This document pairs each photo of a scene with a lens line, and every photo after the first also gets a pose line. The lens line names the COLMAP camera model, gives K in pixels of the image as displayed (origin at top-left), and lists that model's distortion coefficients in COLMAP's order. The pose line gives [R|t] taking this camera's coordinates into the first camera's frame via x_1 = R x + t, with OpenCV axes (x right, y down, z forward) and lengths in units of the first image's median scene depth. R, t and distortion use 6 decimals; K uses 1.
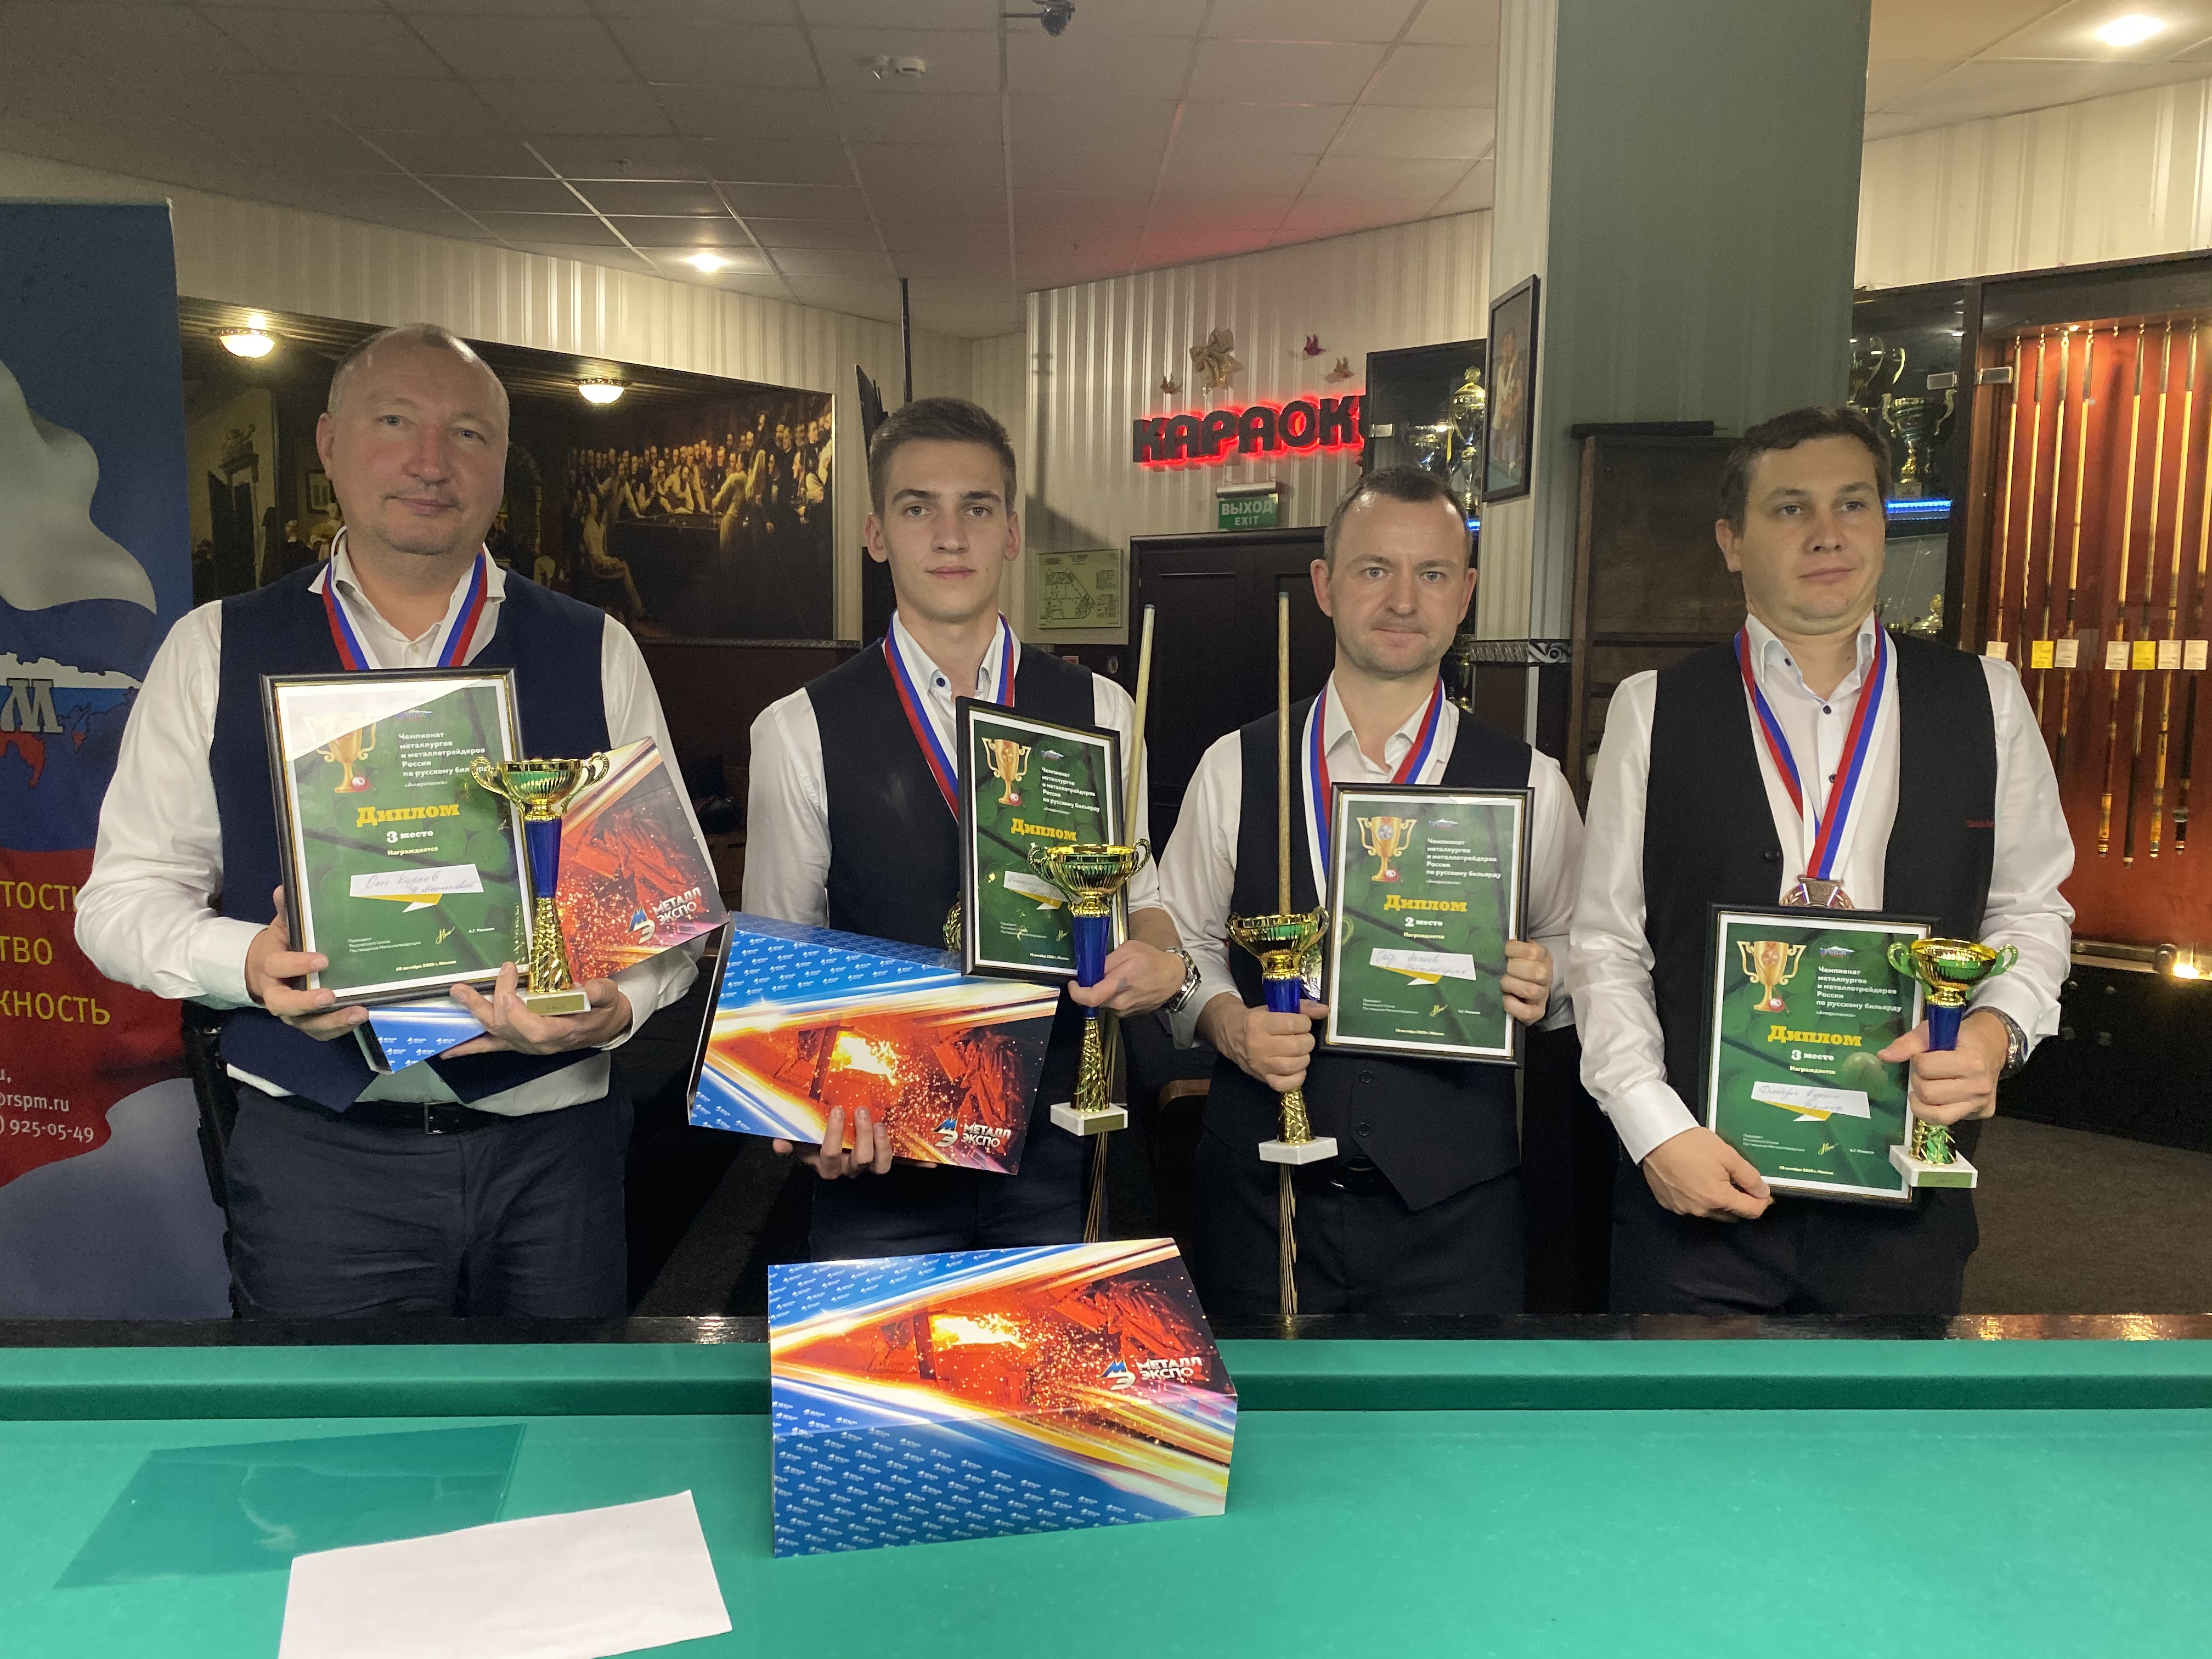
lens RADIAL K [[1655.4, 0, 1106.0], [0, 1655.4, 829.5], [0, 0, 1]] dist [0.105724, -0.196806]
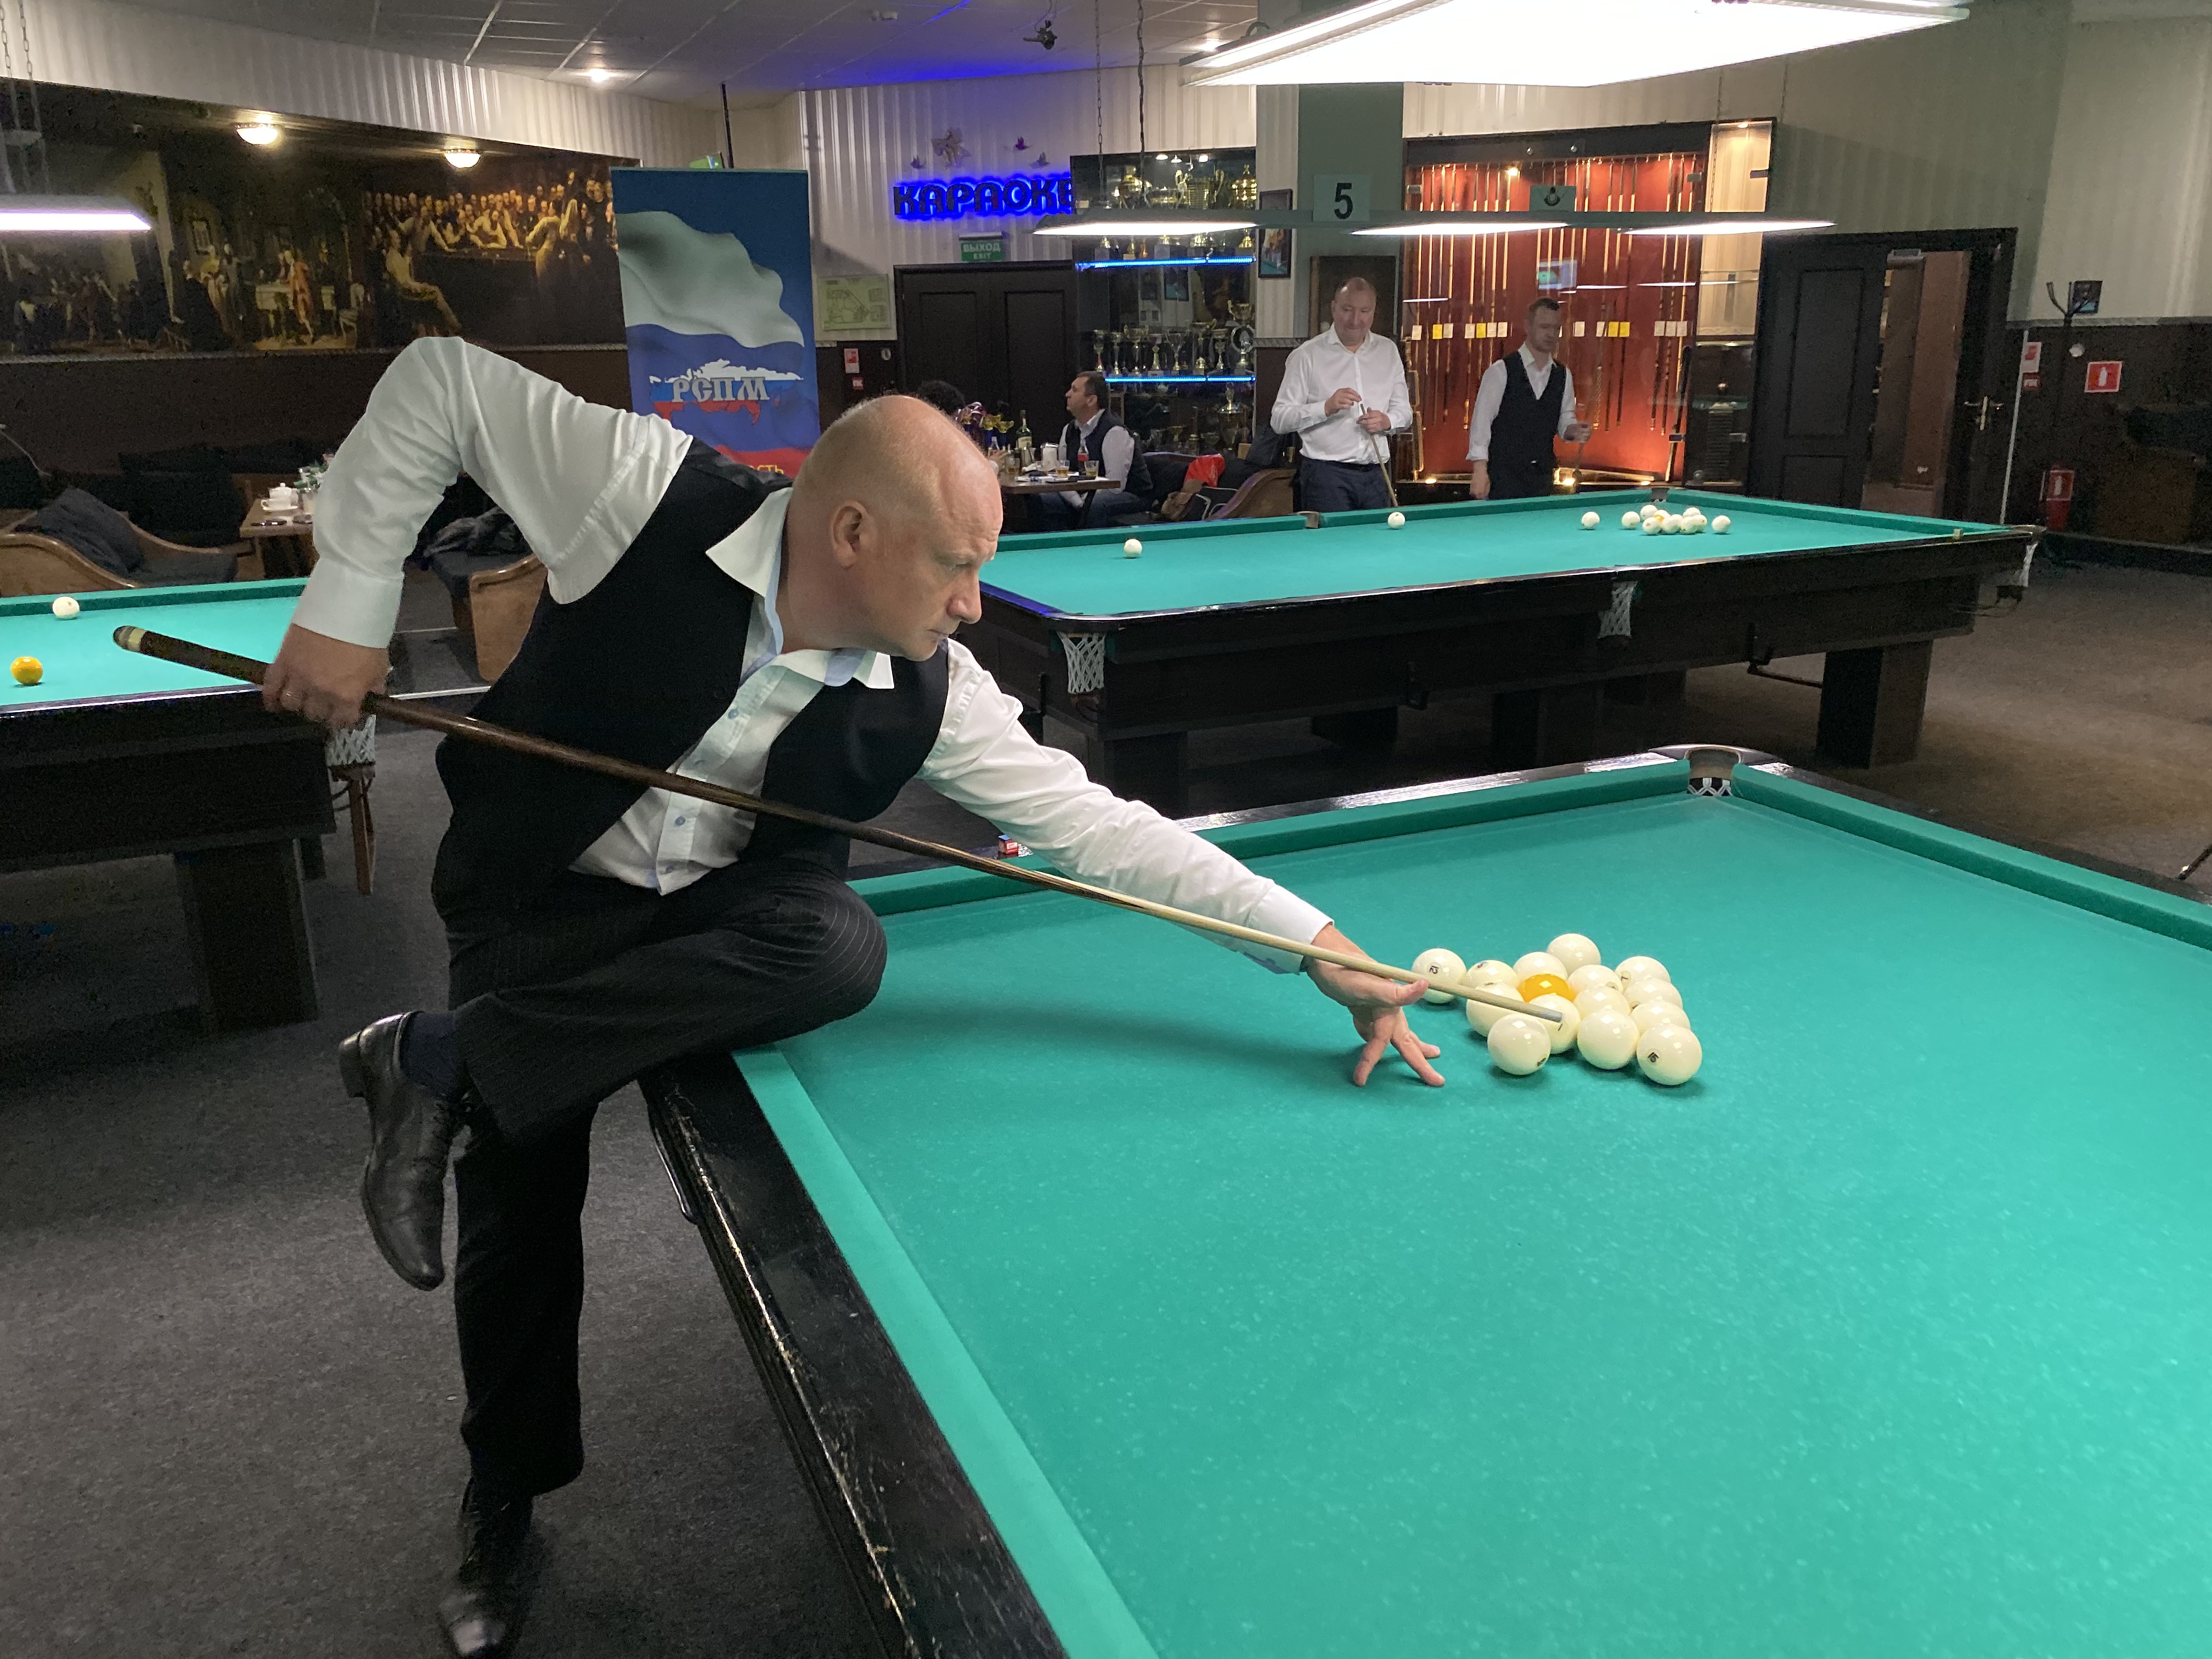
lens RADIAL K [[1703.3, 0, 1106.0], [0, 1703.3, 829.5], [0, 0, 1]] dist [-0.006963, 0.012254]
pose [[0.927023, -0.136940, 0.349107, -0.403780], [0.072199, 0.978699, 0.192184, 0.040592], [-0.367988, -0.152954, 0.917164, -0.551608]]
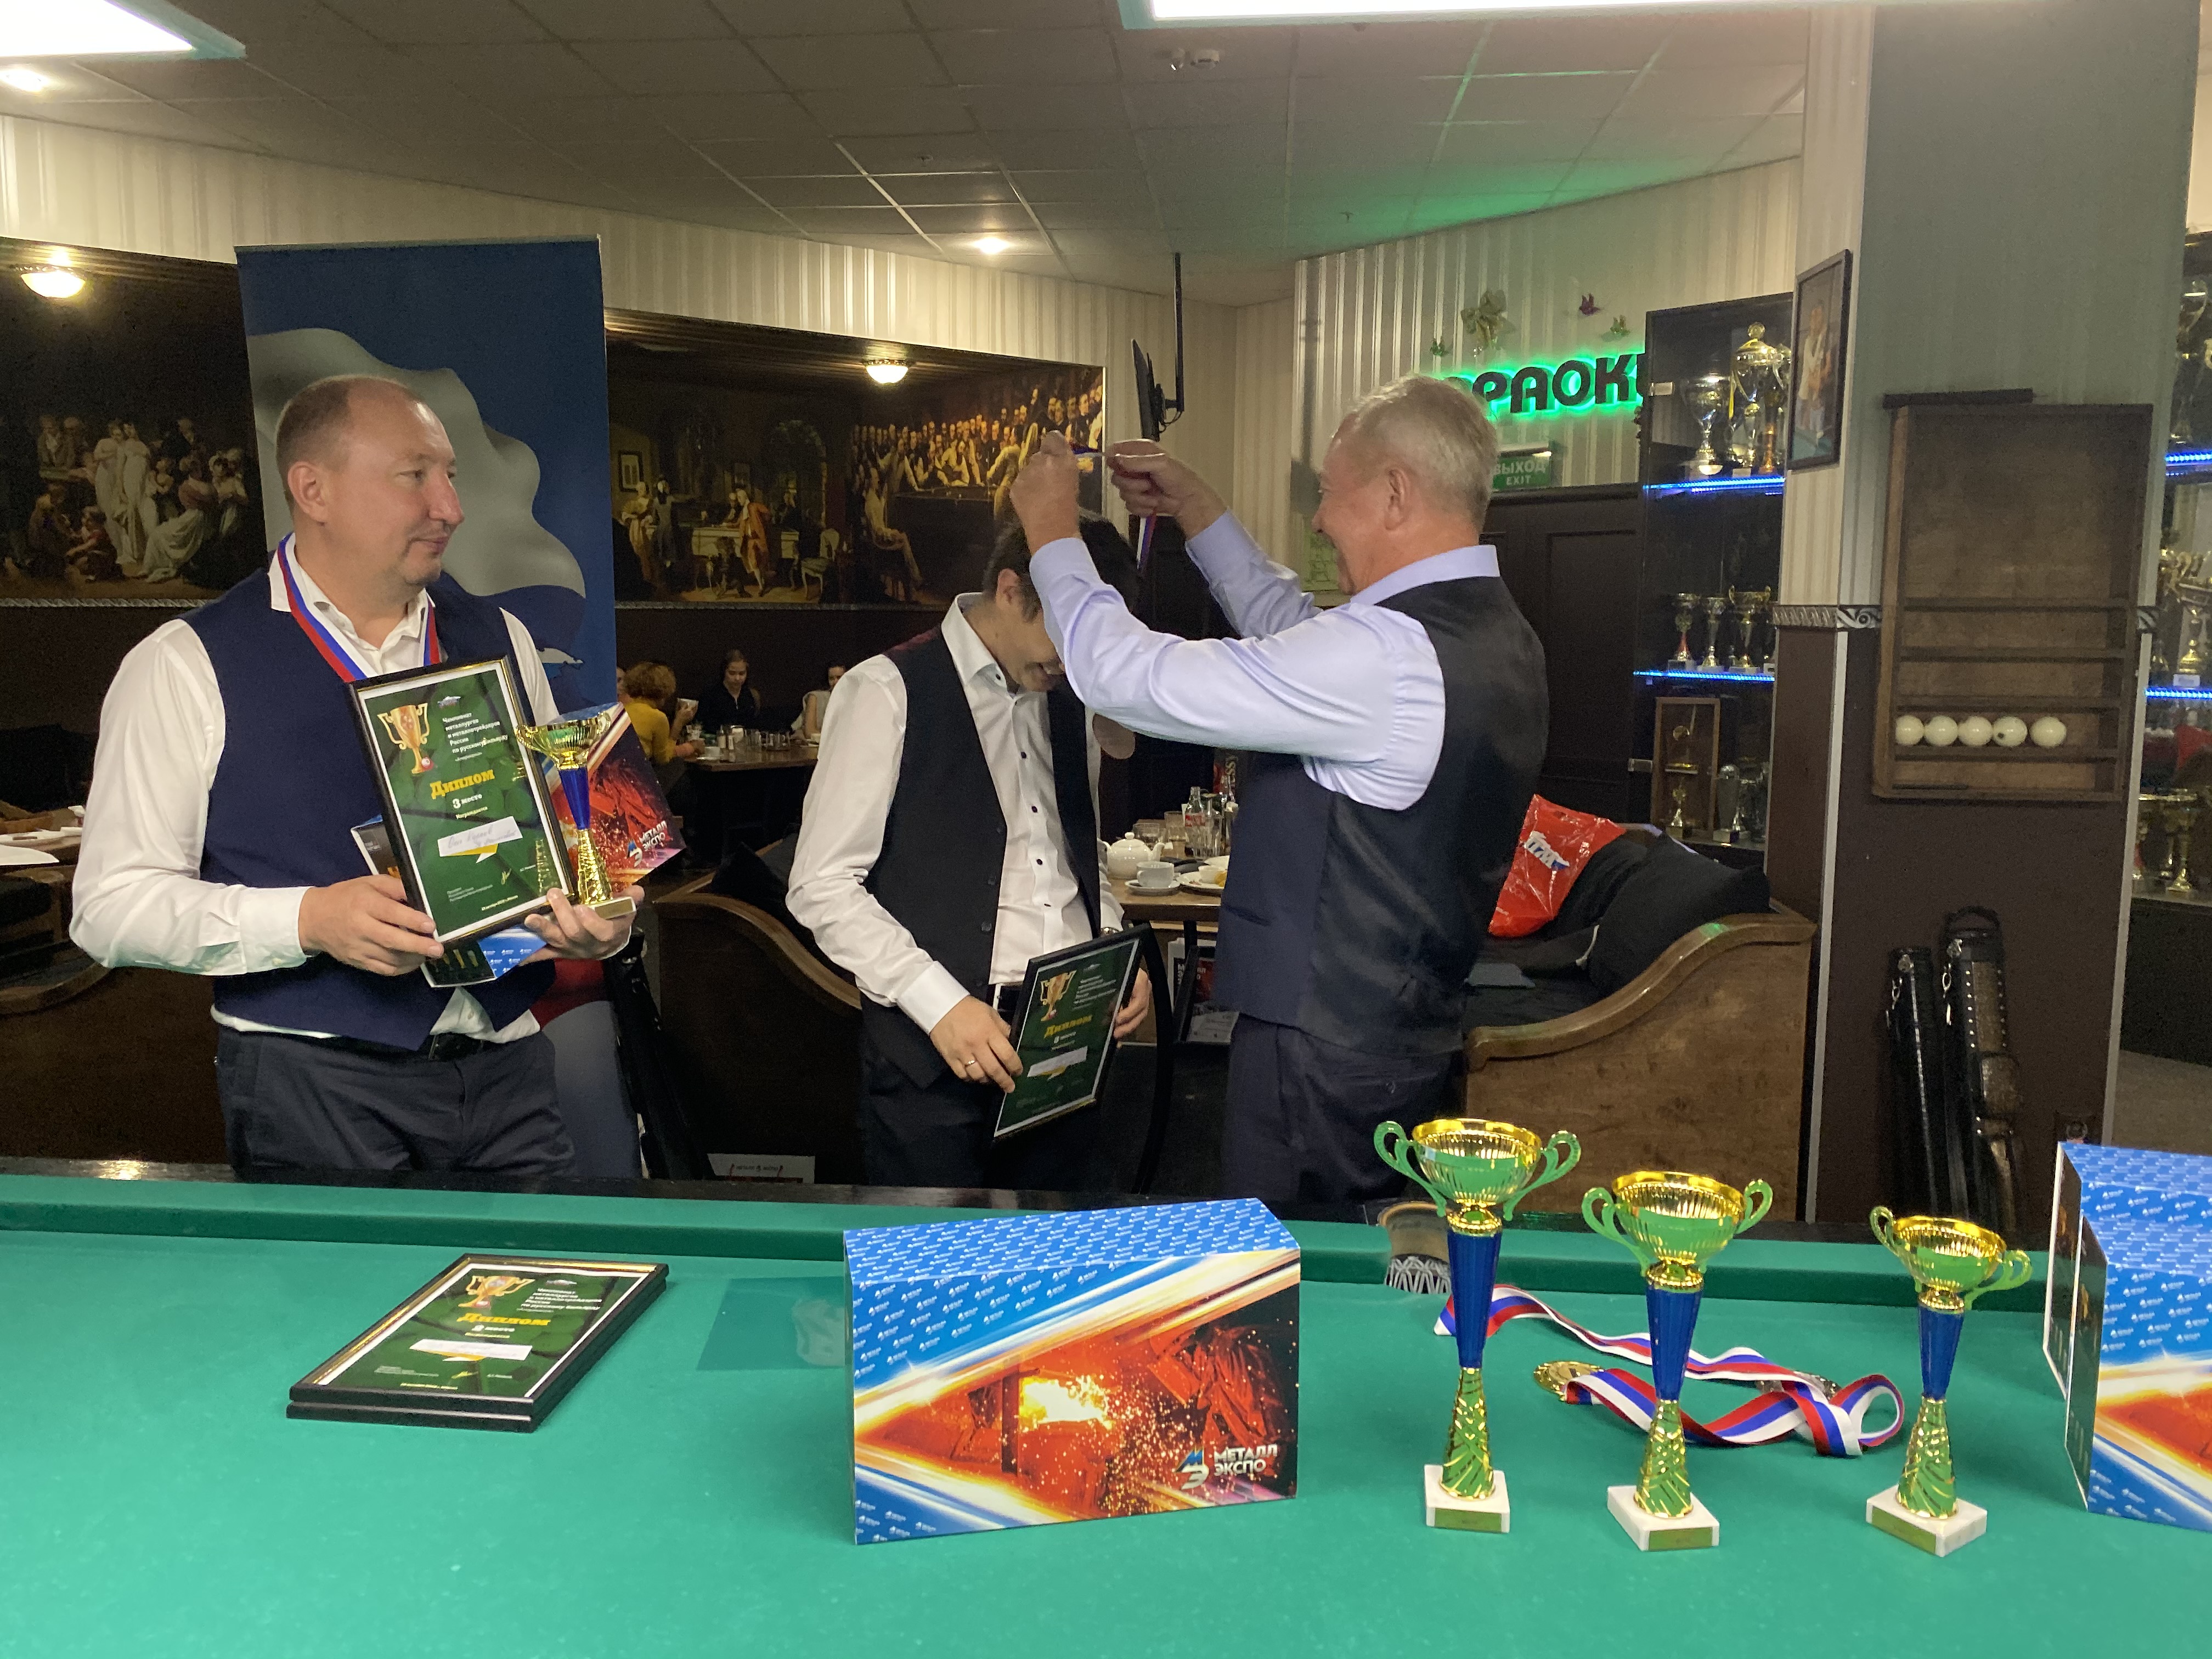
lens RADIAL K [[1652.1, 0, 1130.2], [0, 1652.1, 833.4], [0, 0, 1]] dist [0.110712, -0.171715]
pose [[0.992344, 0.003966, -0.123441, -0.020245], [-0.000479, 0.999600, 0.028267, -0.000672], [0.123504, -0.027992, 0.991949, -0.034496]]
